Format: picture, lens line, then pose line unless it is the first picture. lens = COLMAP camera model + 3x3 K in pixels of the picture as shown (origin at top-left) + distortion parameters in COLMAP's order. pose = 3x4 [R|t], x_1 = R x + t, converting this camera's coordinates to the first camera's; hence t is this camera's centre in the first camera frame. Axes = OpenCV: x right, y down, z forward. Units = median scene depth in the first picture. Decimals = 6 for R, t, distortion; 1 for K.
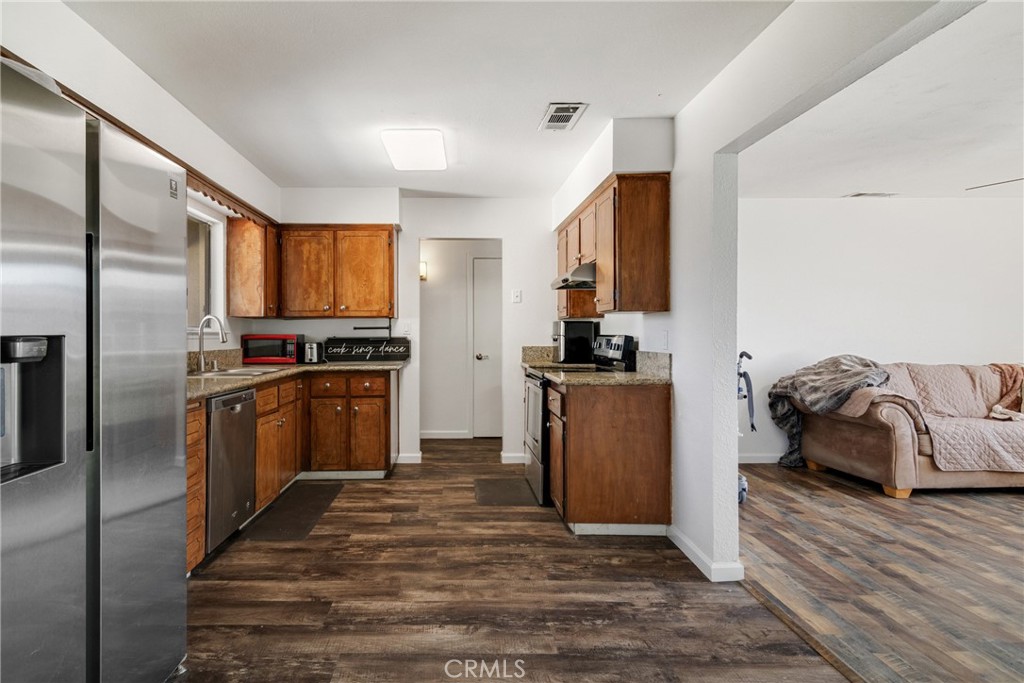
lens RADIAL K [[540.3, 0, 453.0], [0, 540.3, 329.6], [0, 0, 1]] dist [0.002774, -0.000326]
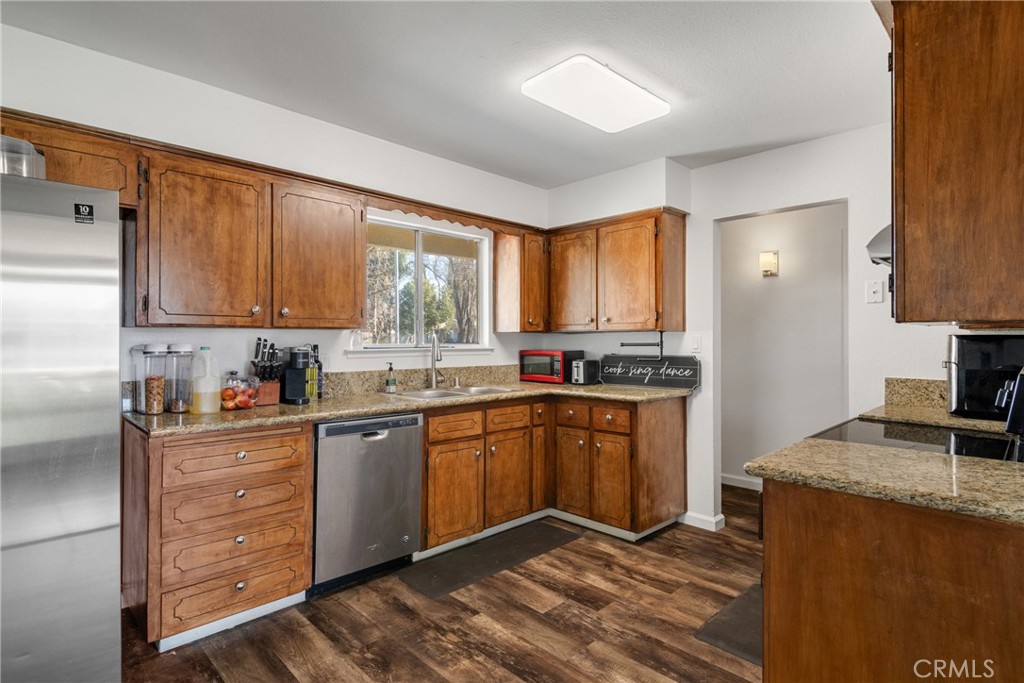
lens RADIAL K [[514.8, 0, 513.1], [0, 514.8, 335.6], [0, 0, 1]] dist [0.002034, -0.000255]
pose [[0.704511, -0.001906, -0.709690, 0.280965], [0.002291, 0.999997, -0.000411, -0.017697], [0.709689, -0.001336, 0.704514, 0.378312]]
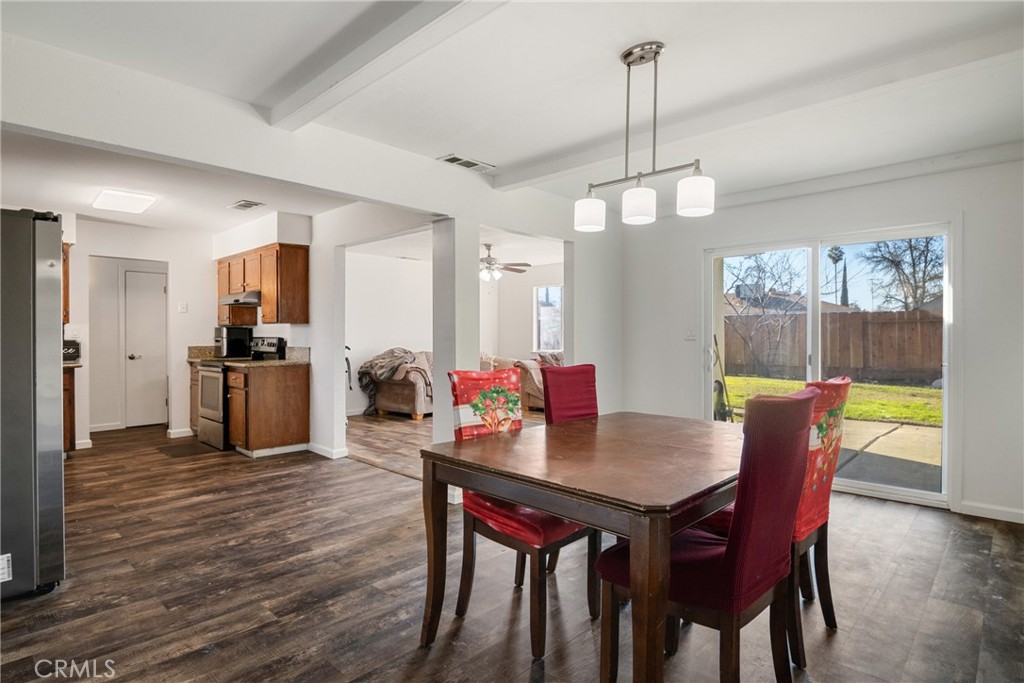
lens RADIAL K [[514.8, 0, 513.1], [0, 514.8, 335.6], [0, 0, 1]] dist [0.002034, -0.000255]
pose [[0.680119, -0.003211, 0.733095, -0.290965], [-0.001090, 0.999985, 0.005392, -0.002861], [-0.733101, -0.004467, 0.680105, -0.489337]]
